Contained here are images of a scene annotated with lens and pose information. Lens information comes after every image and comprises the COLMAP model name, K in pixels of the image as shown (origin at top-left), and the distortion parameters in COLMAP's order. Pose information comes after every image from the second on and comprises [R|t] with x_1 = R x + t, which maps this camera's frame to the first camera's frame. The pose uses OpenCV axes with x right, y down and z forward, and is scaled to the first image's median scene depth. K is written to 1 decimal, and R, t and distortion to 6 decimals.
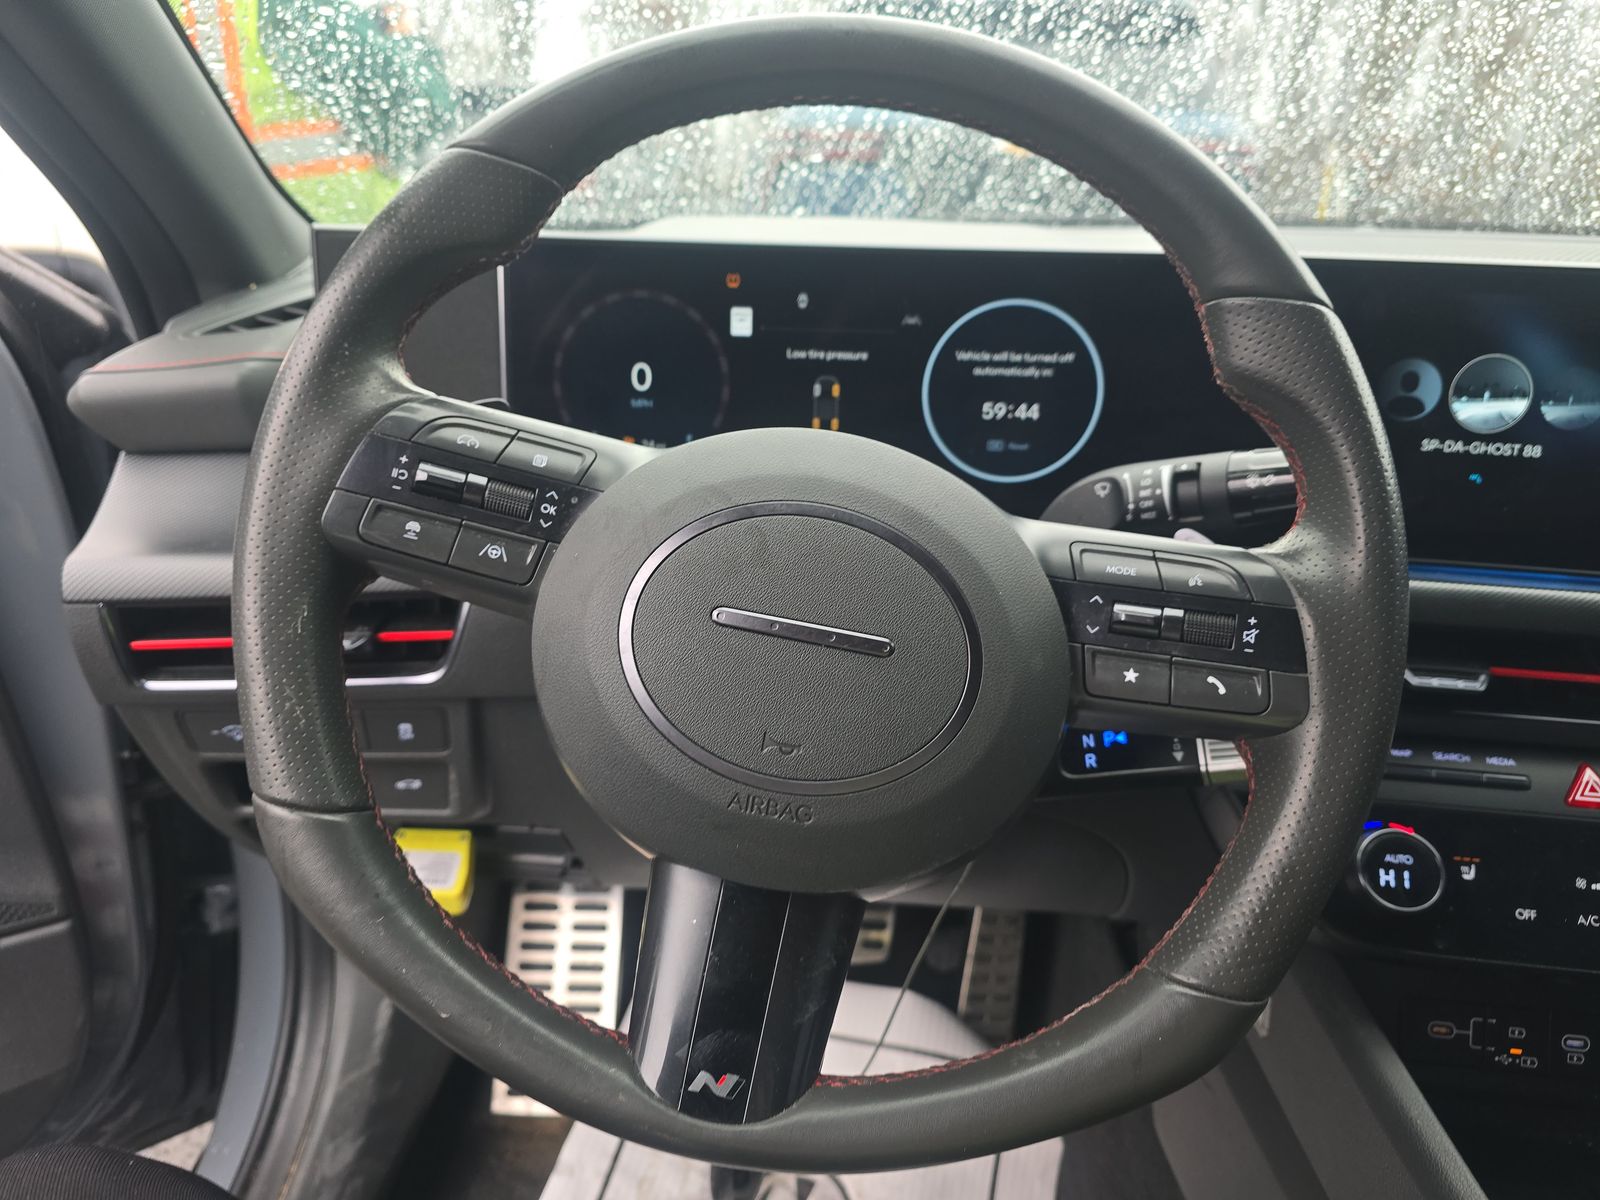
lens RADIAL K [[1102.6, 0, 799.6], [0, 1102.6, 616.1], [0, 0, 1]] dist [0.047124, -0.059465]
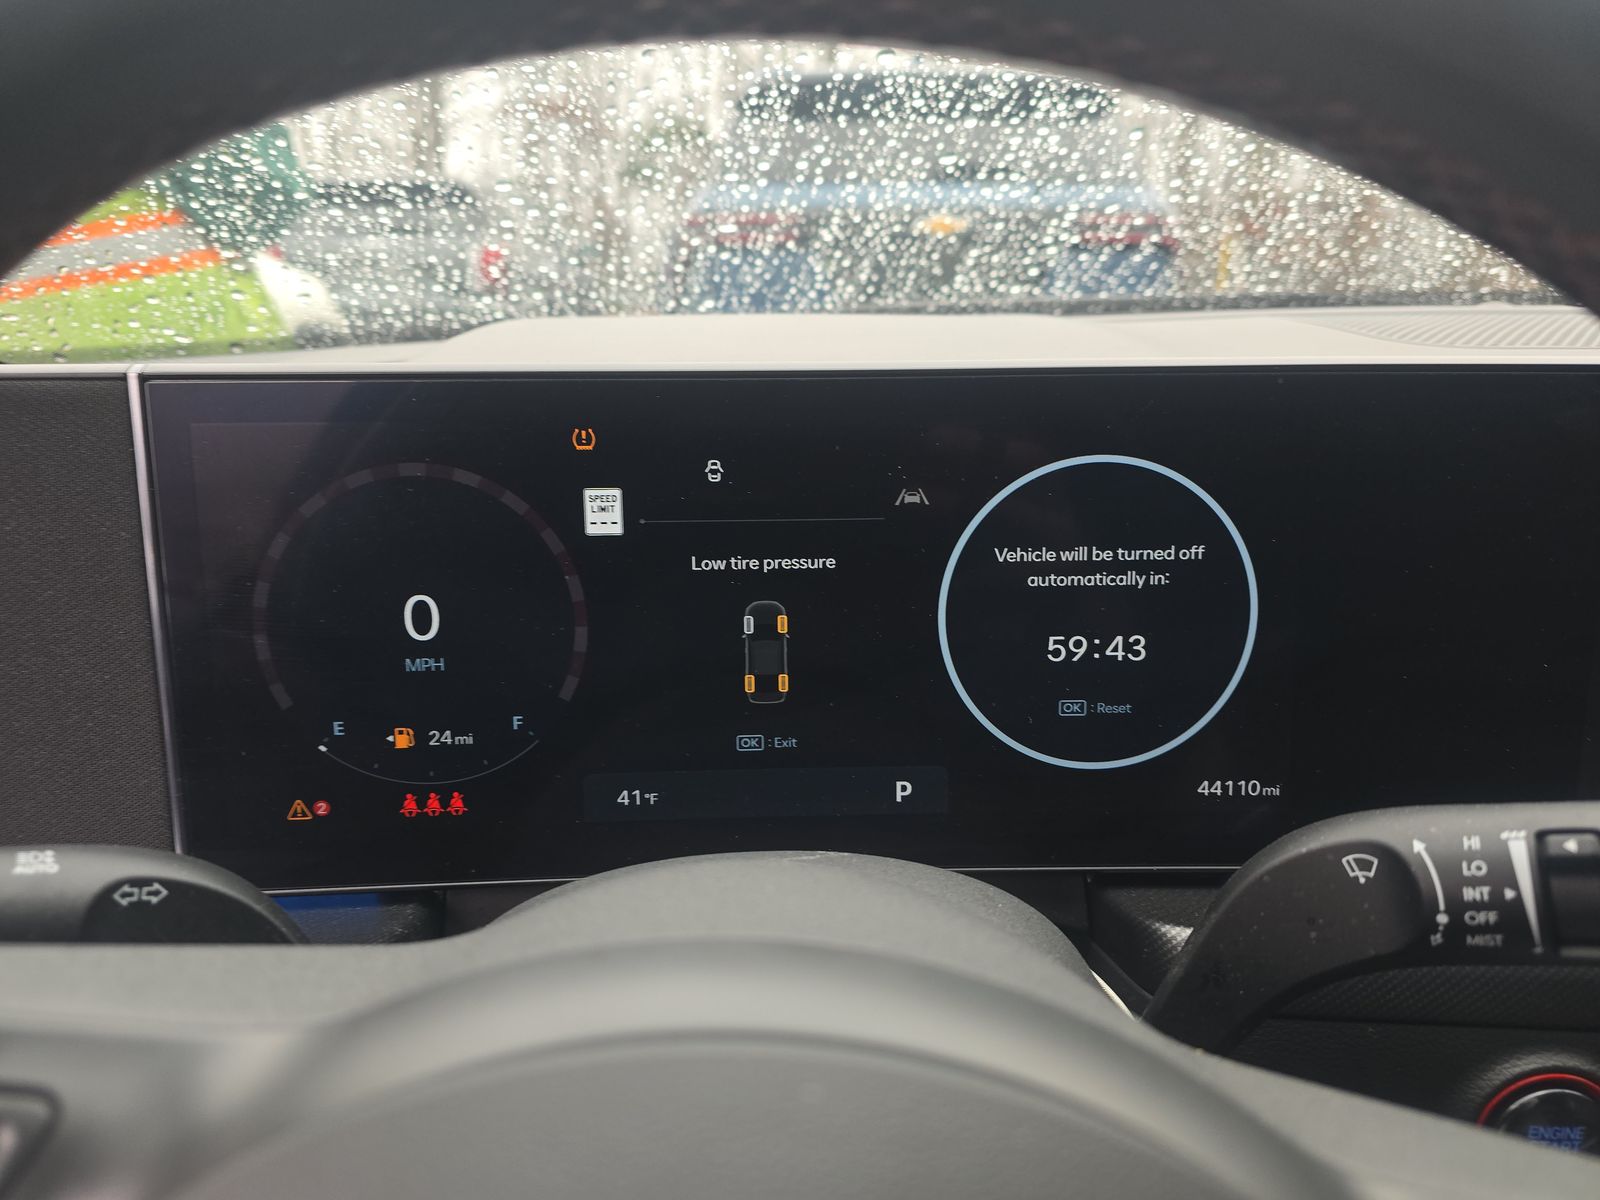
lens RADIAL K [[1102.6, 0, 799.6], [0, 1102.6, 616.1], [0, 0, 1]] dist [0.047124, -0.059465]
pose [[0.996998, -0.048364, 0.060470, 0.008528], [0.052291, 0.996505, -0.065139, -0.173925], [-0.057108, 0.068105, 0.996042, 0.454140]]
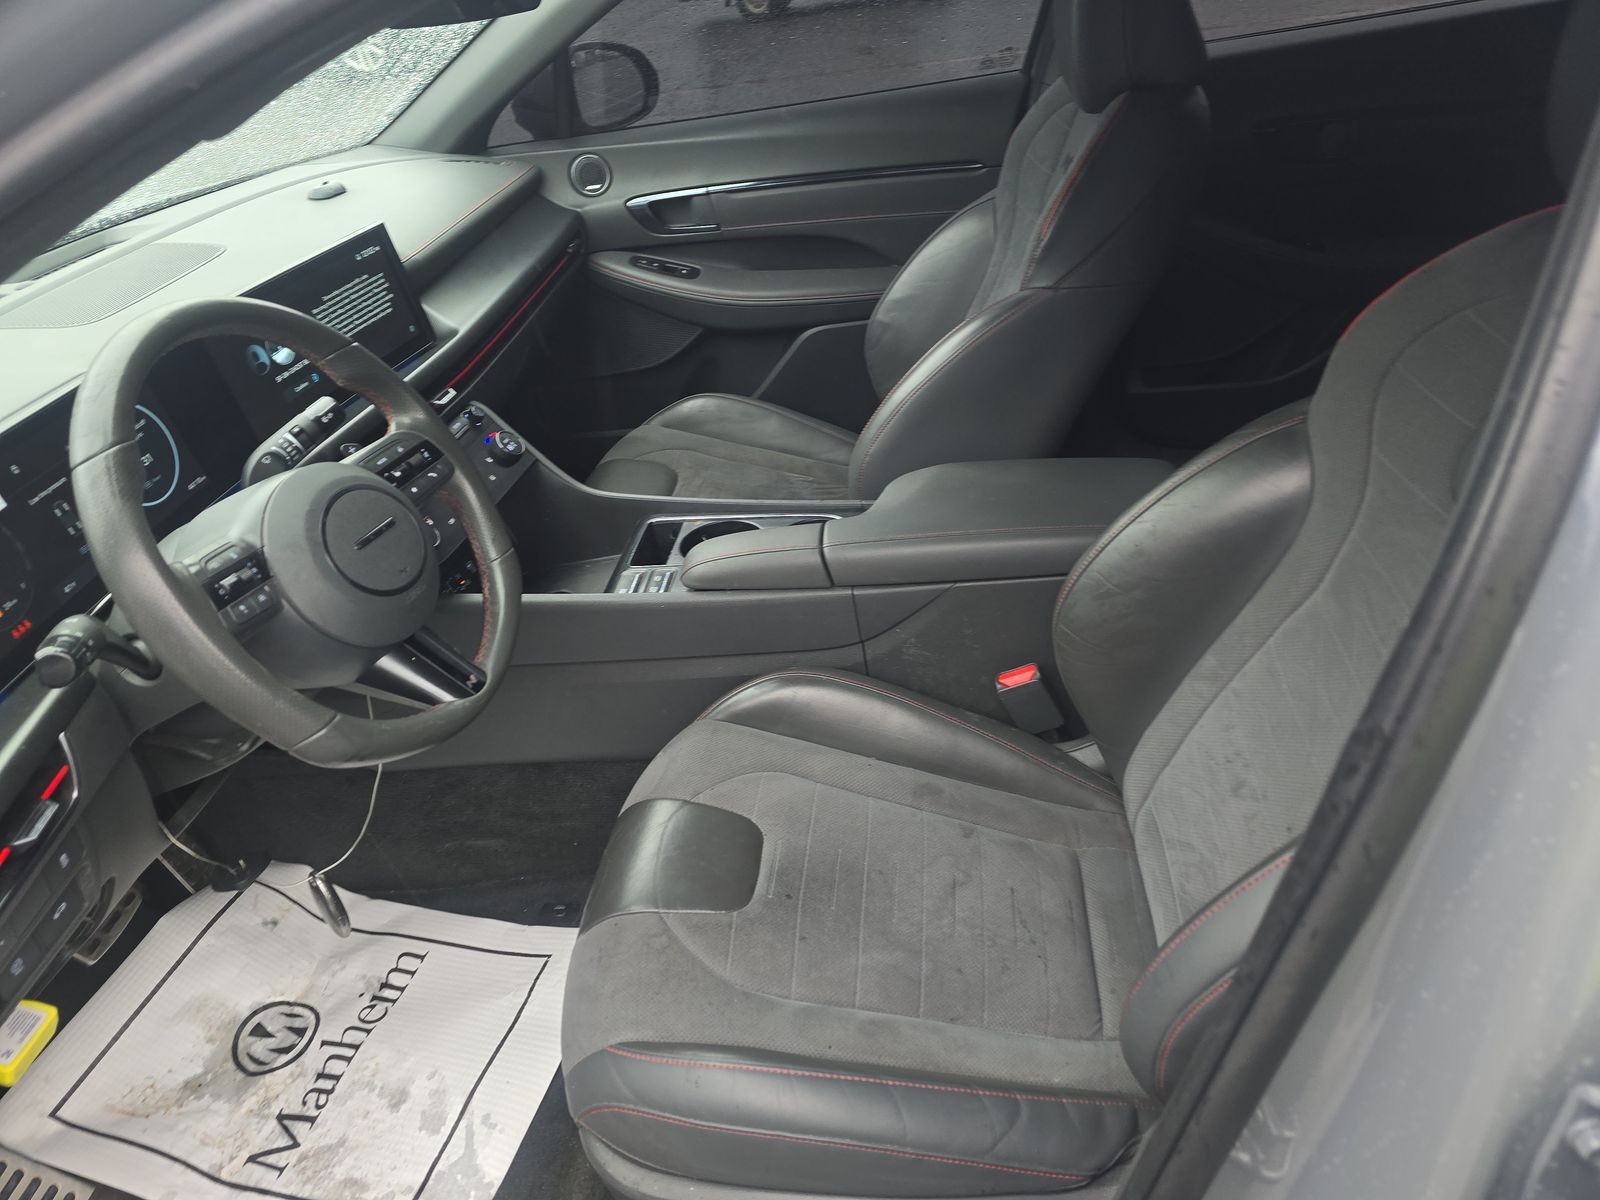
lens RADIAL K [[1077.5, 0, 800.0], [0, 1077.5, 600.0], [0, 0, 1]] dist [0.046160, -0.039253]
pose [[0.065983, -0.580010, 0.811933, -1.226792], [0.459513, 0.739950, 0.491245, -0.389642], [-0.885717, 0.340680, 0.315346, -0.351603]]
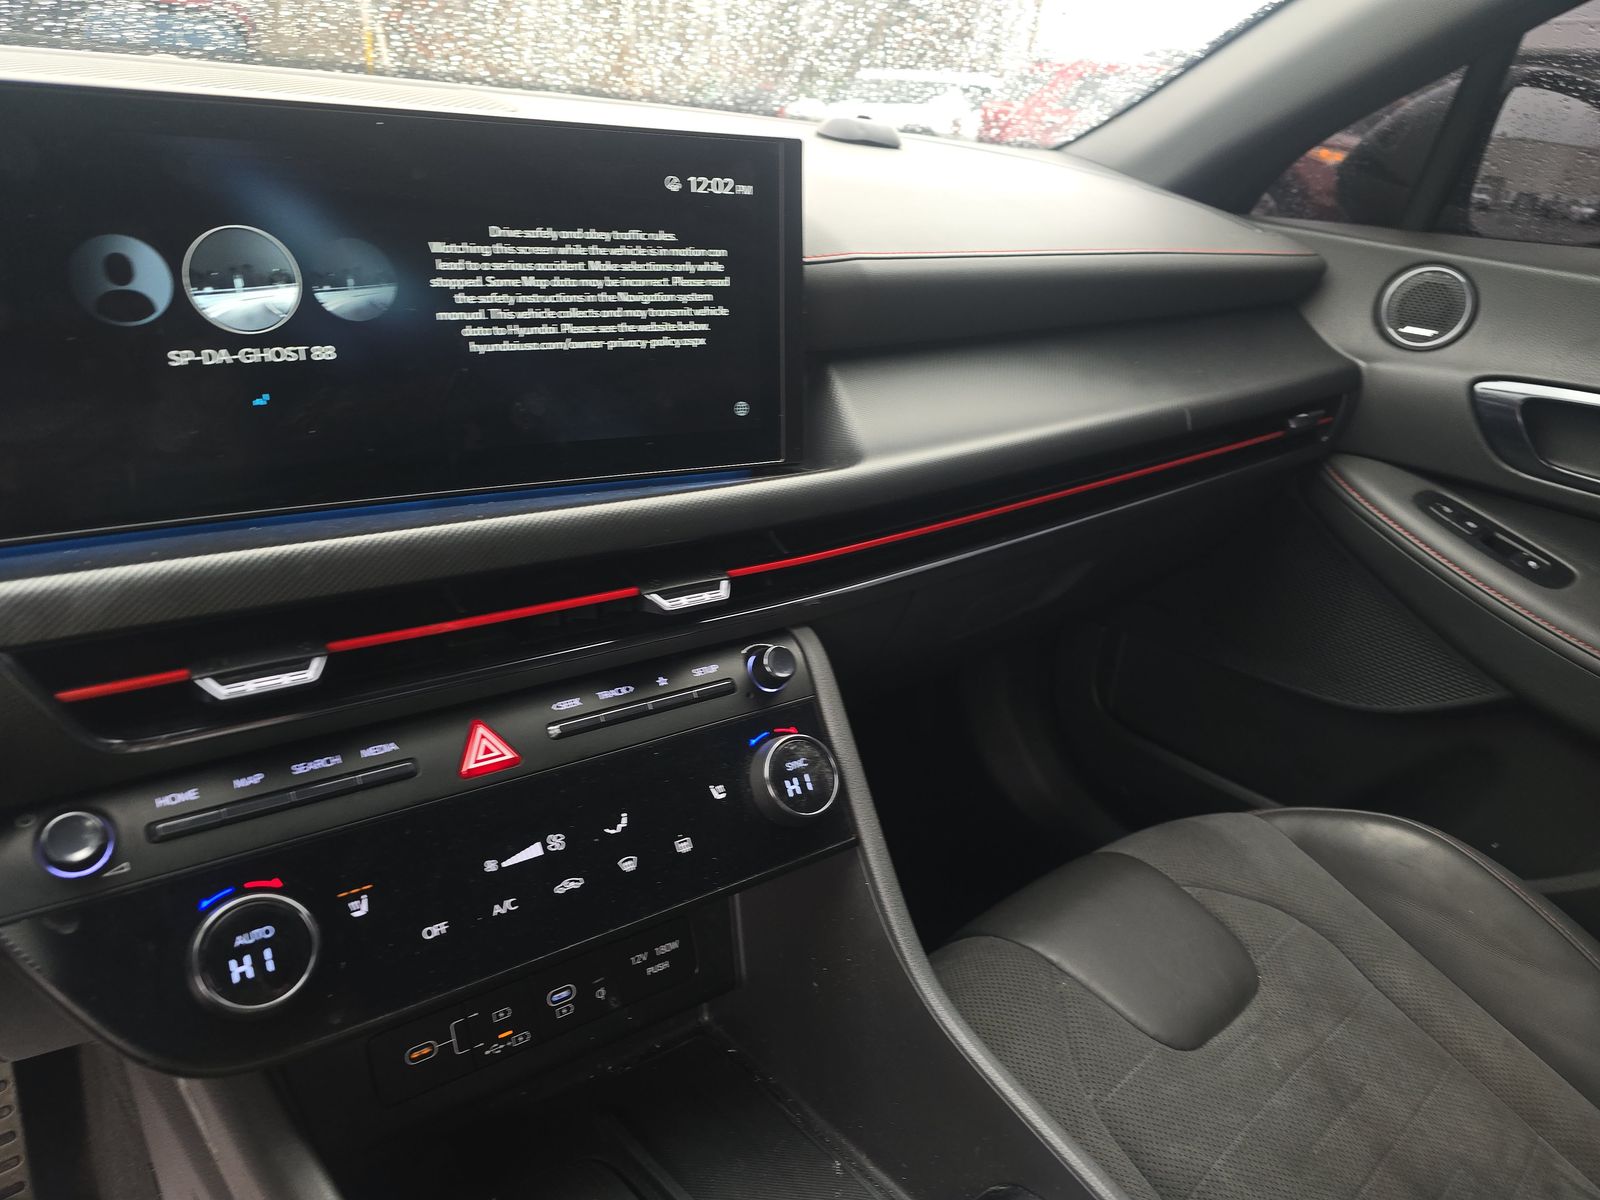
lens RADIAL K [[1077.5, 0, 800.0], [0, 1077.5, 600.0], [0, 0, 1]] dist [0.046160, -0.039253]
pose [[0.732229, -0.249067, 0.633882, 0.365990], [0.182257, 0.968445, 0.169991, -0.048404], [-0.656219, -0.008943, 0.754518, 0.203525]]
